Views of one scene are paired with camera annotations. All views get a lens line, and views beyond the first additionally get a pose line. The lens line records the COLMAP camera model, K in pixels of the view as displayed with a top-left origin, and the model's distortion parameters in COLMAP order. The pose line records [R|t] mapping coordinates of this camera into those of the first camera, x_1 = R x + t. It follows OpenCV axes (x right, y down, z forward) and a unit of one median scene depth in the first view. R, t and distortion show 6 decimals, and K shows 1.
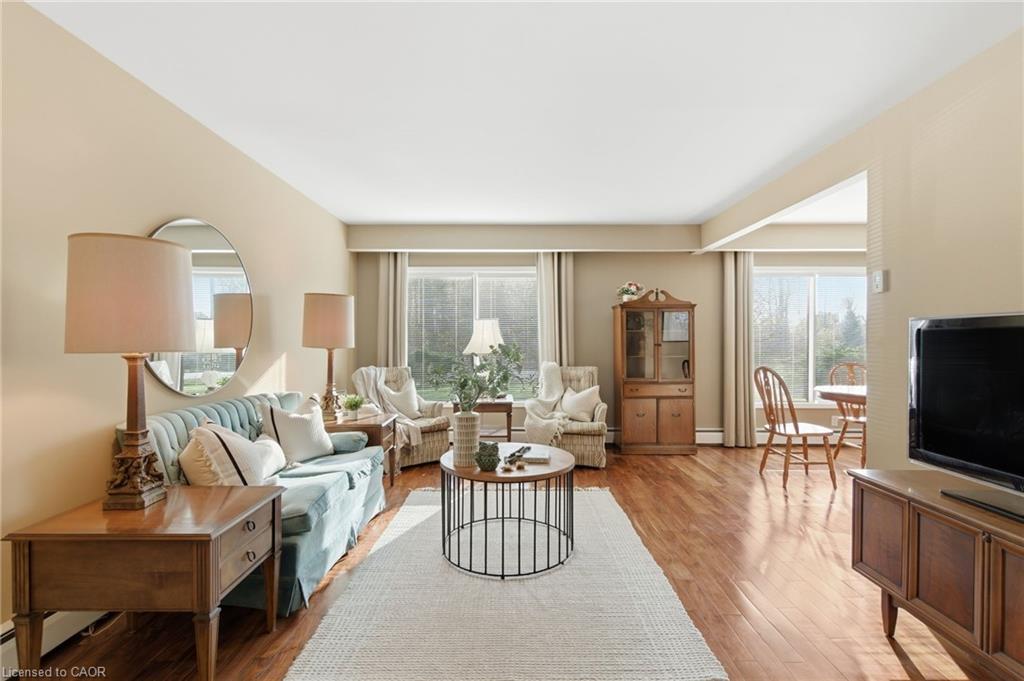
lens RADIAL K [[466.4, 0, 522.5], [0, 466.4, 337.4], [0, 0, 1]] dist [-0.001369, -0.000154]
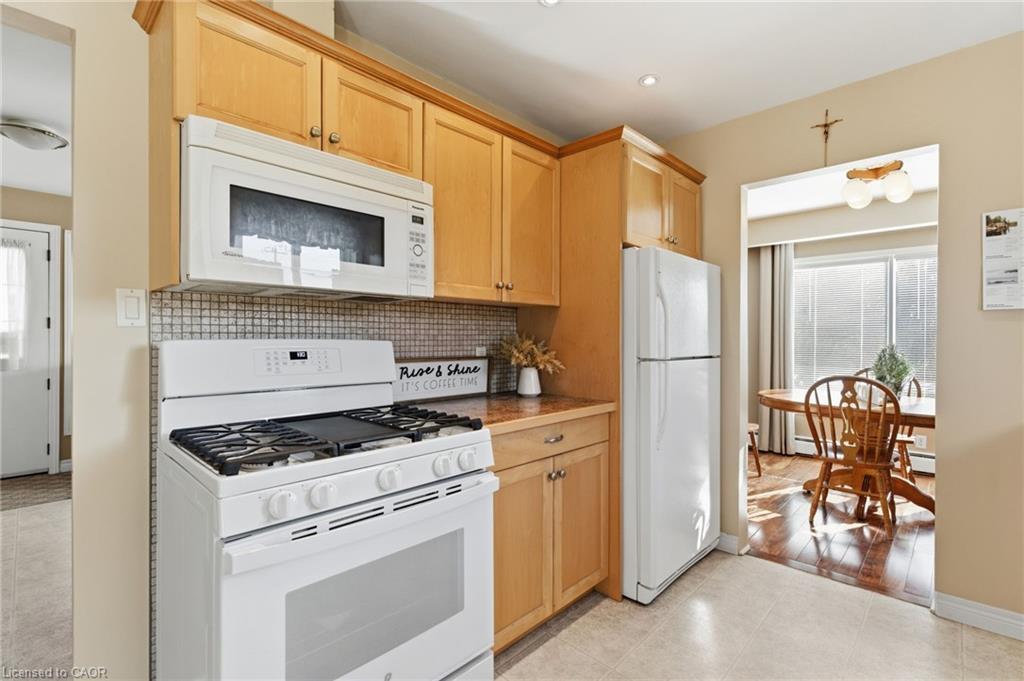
lens RADIAL K [[466.4, 0, 522.5], [0, 466.4, 337.4], [0, 0, 1]] dist [-0.001369, -0.000154]
pose [[0.720532, 0.003603, -0.693412, 0.750041], [-0.004441, 0.999990, 0.000582, 0.004068], [0.693407, 0.002660, 0.720541, -0.031638]]
